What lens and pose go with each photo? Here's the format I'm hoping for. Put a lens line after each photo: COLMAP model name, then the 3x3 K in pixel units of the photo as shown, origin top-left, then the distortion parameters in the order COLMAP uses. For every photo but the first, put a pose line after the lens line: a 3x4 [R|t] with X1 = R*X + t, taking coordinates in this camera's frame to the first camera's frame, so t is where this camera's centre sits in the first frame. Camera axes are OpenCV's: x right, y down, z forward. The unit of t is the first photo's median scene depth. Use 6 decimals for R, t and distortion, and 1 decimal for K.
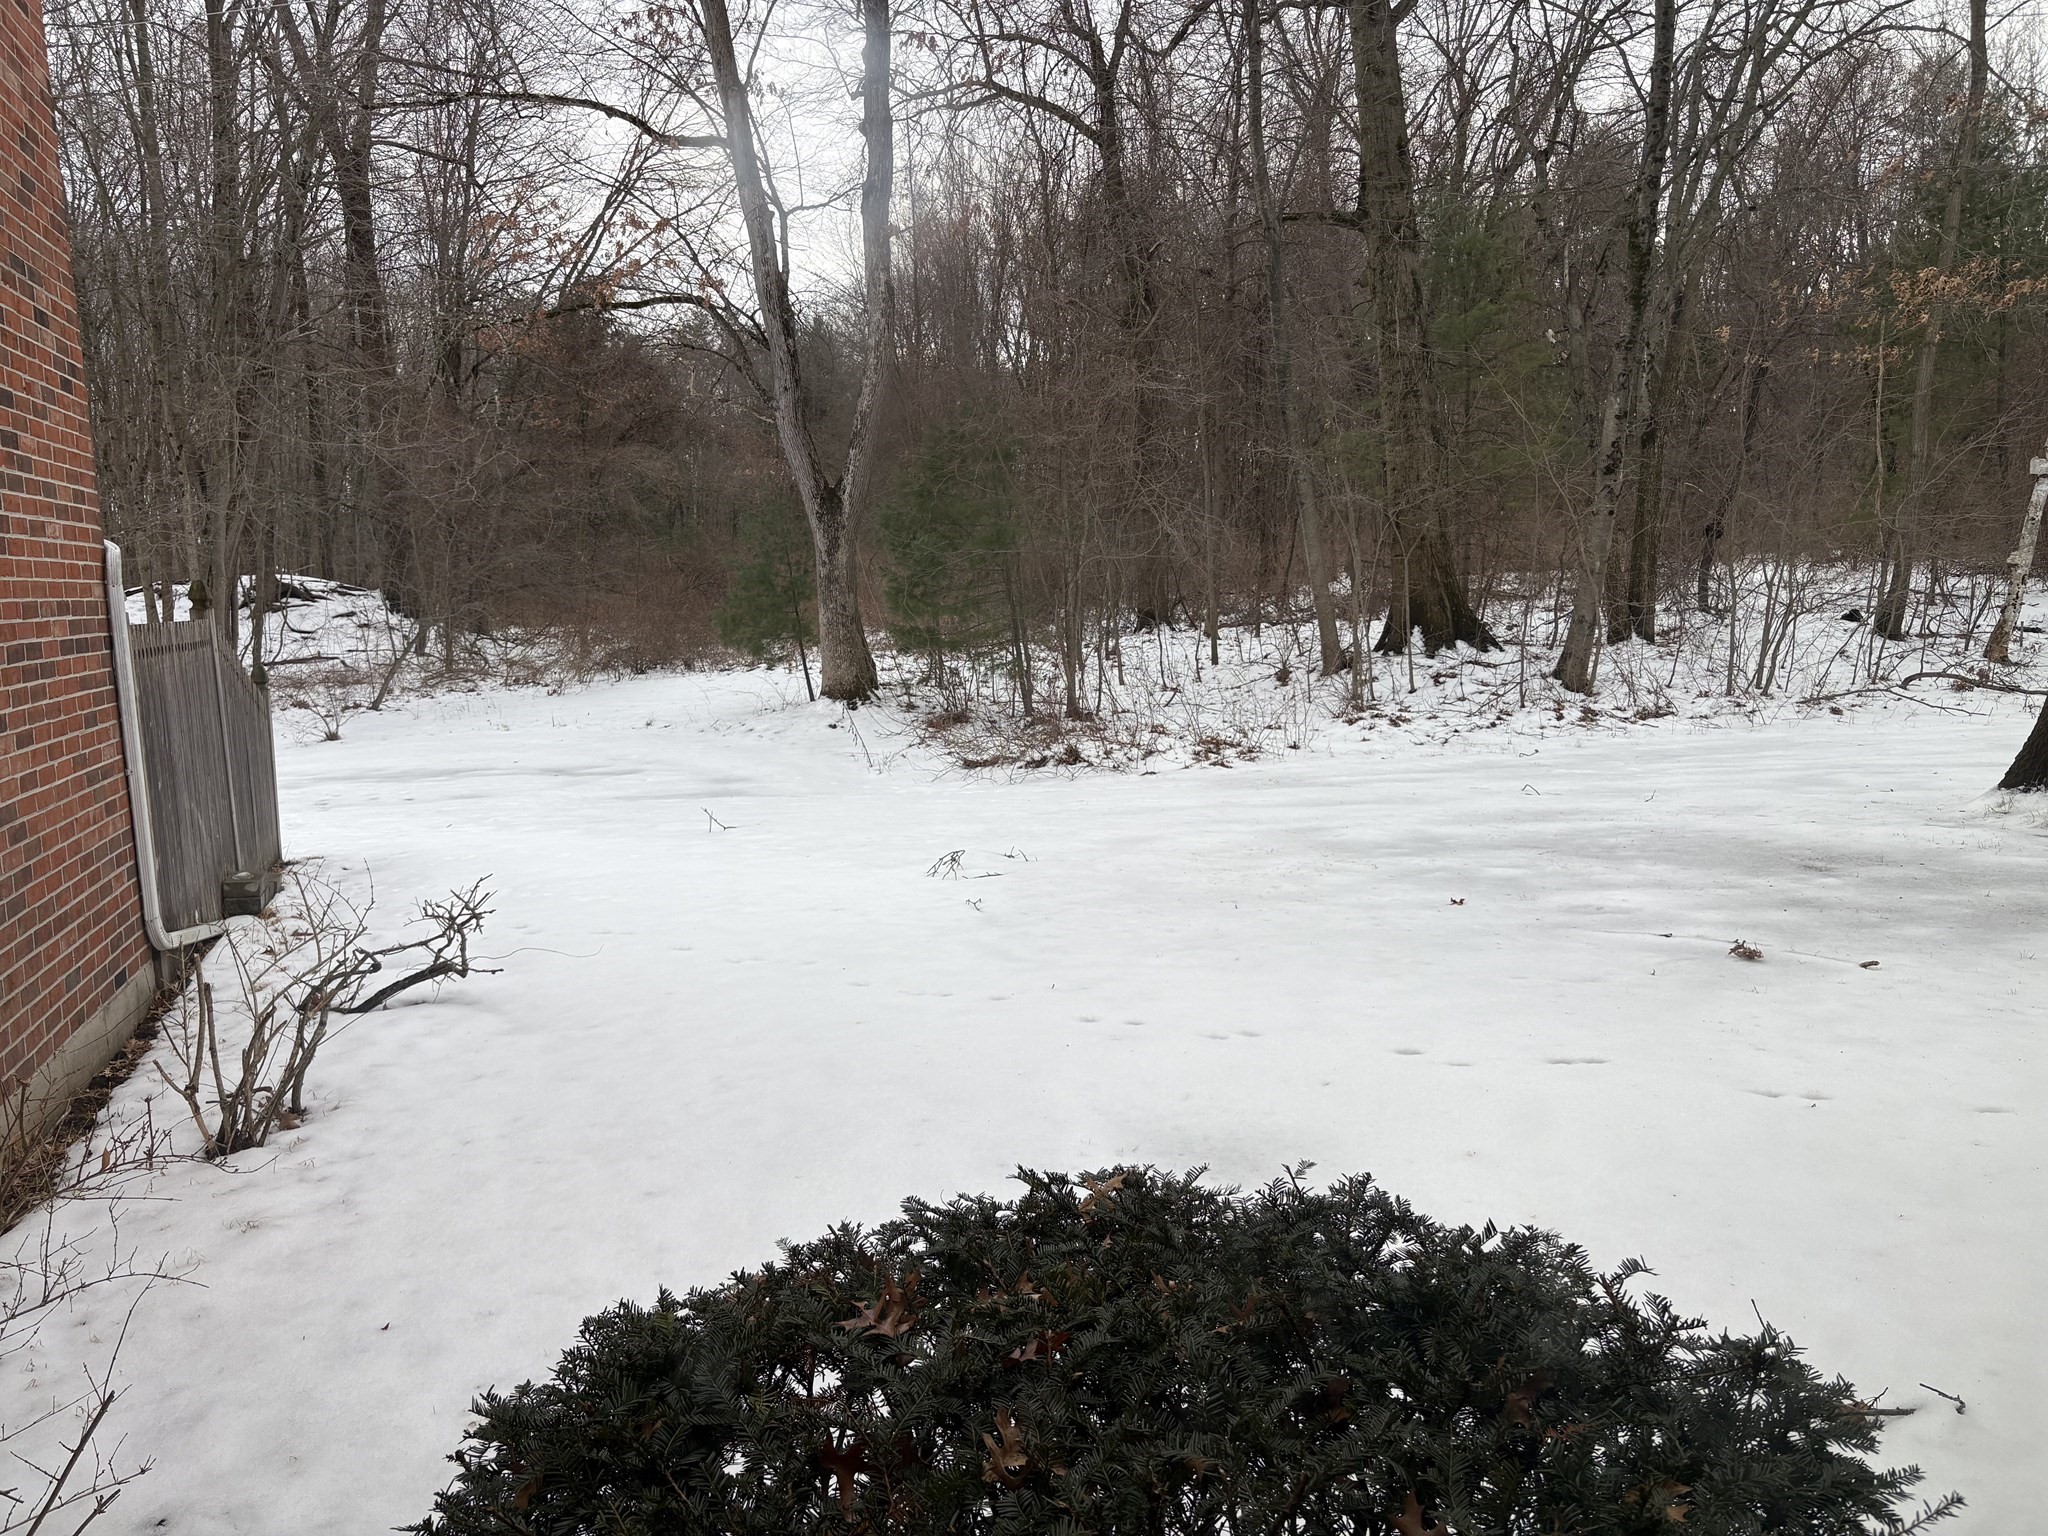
lens RADIAL K [[1578.9, 0, 1025.4], [0, 1578.9, 769.7], [0, 0, 1]] dist [0.006713, -0.001219]
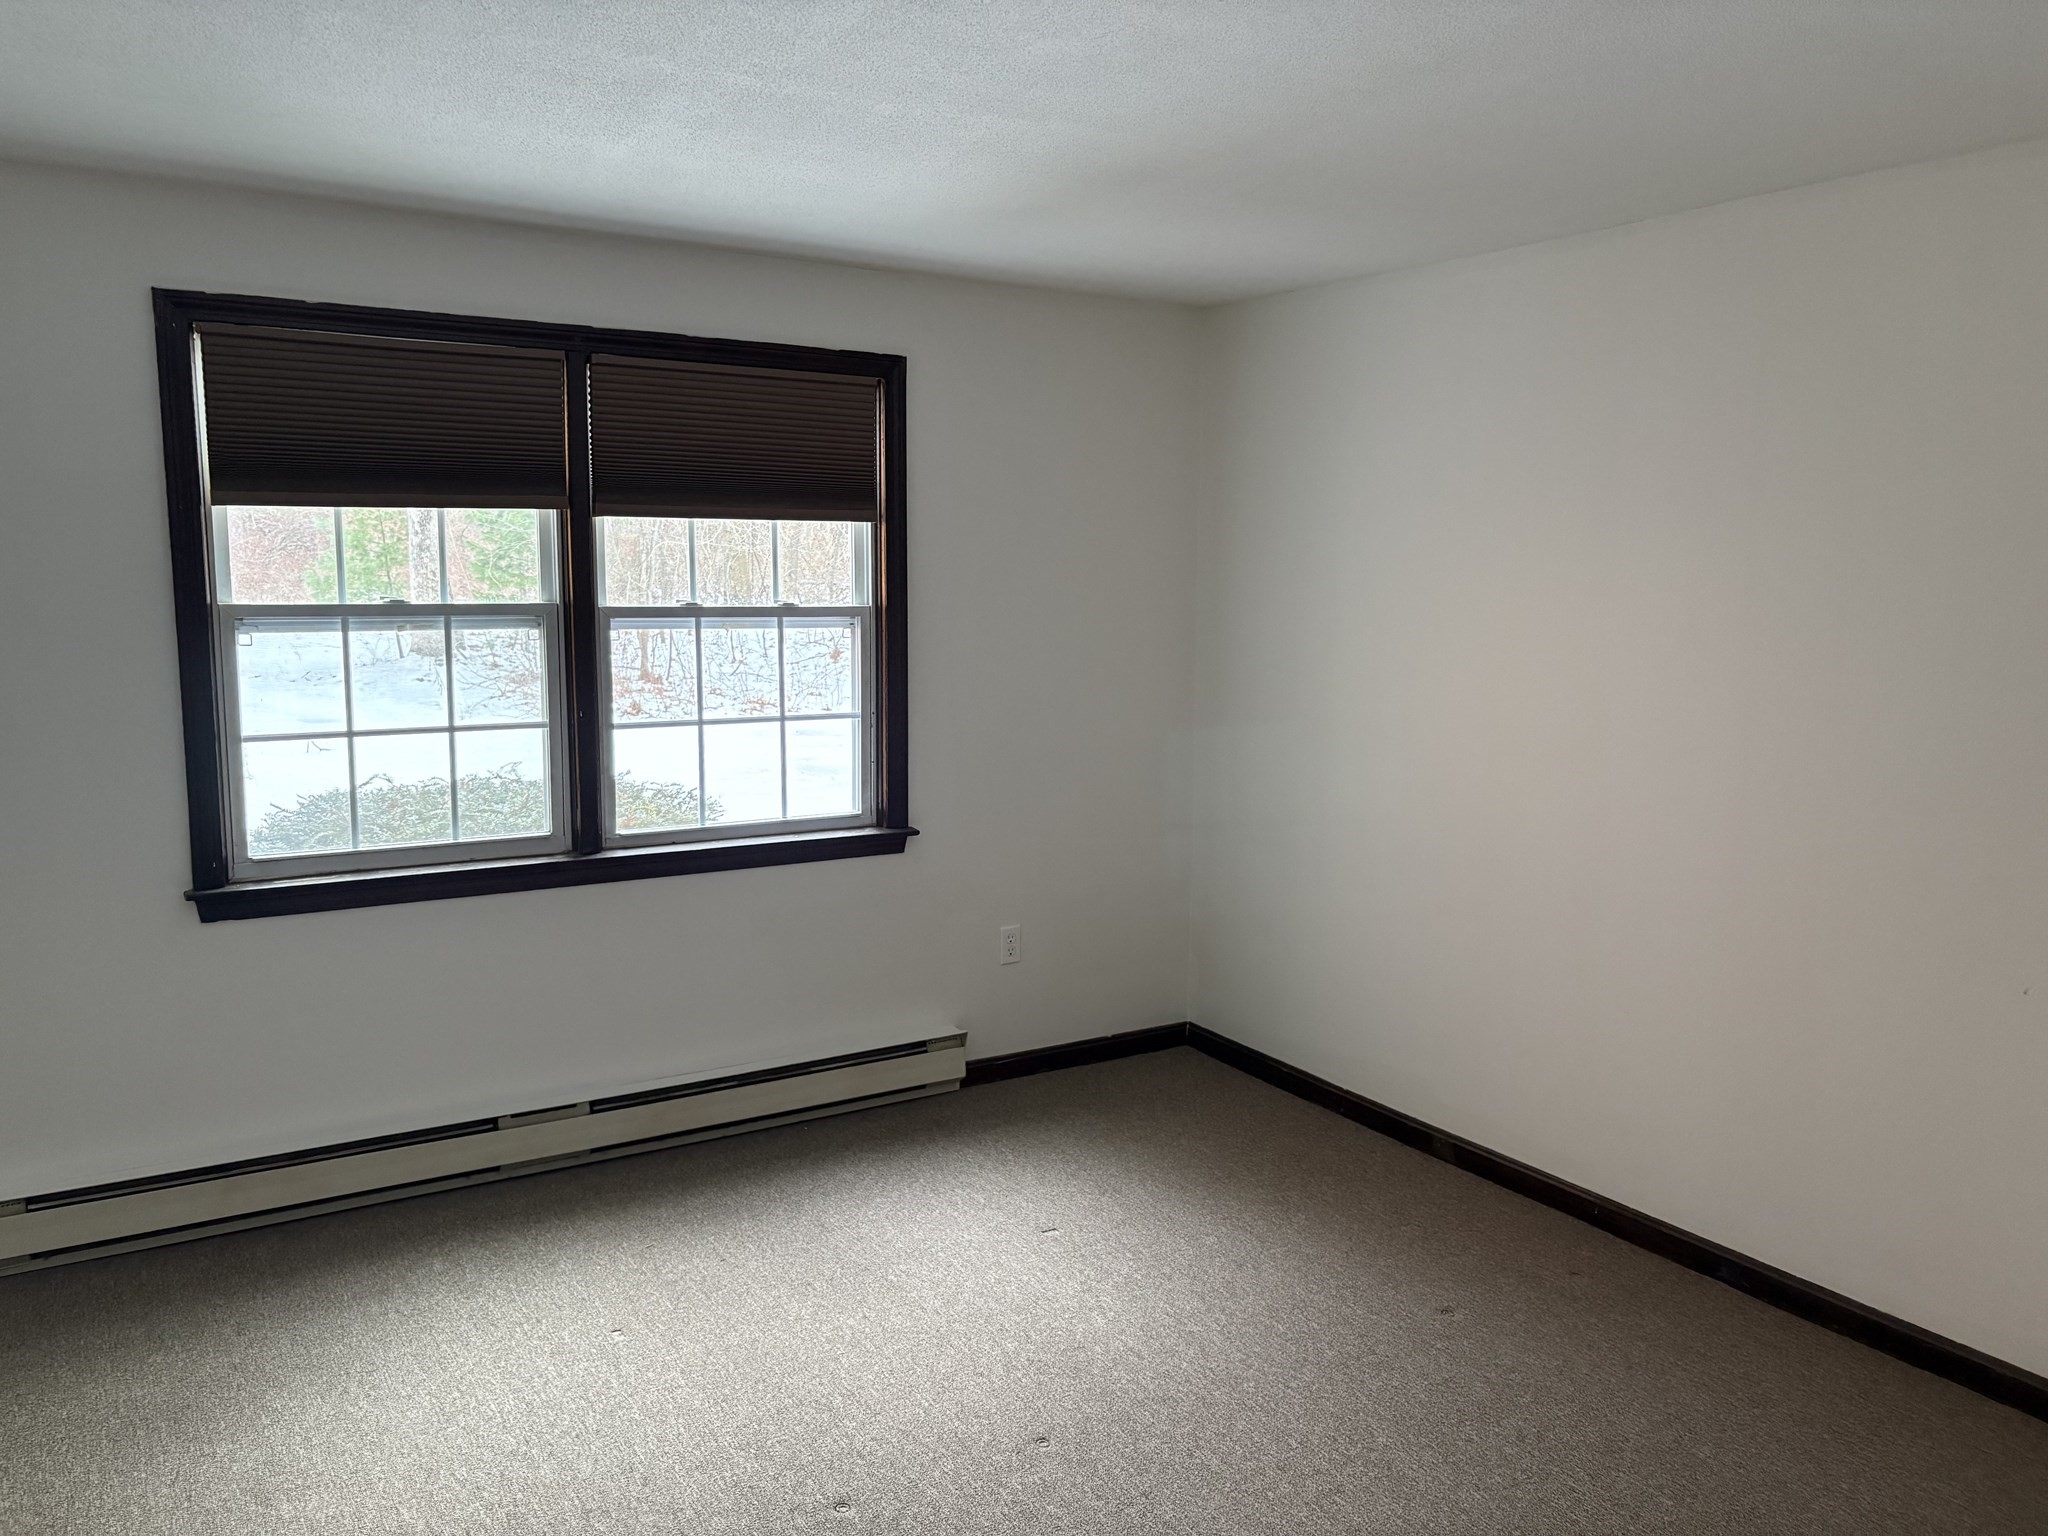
lens RADIAL K [[1578.9, 0, 1024.1], [0, 1578.9, 760.8], [0, 0, 1]] dist [0.006713, -0.001219]
pose [[0.970235, 0.024917, 0.240879, 0.025471], [-0.024295, 0.999689, -0.005552, 0.026881], [-0.240942, -0.000465, 0.970539, -0.197409]]
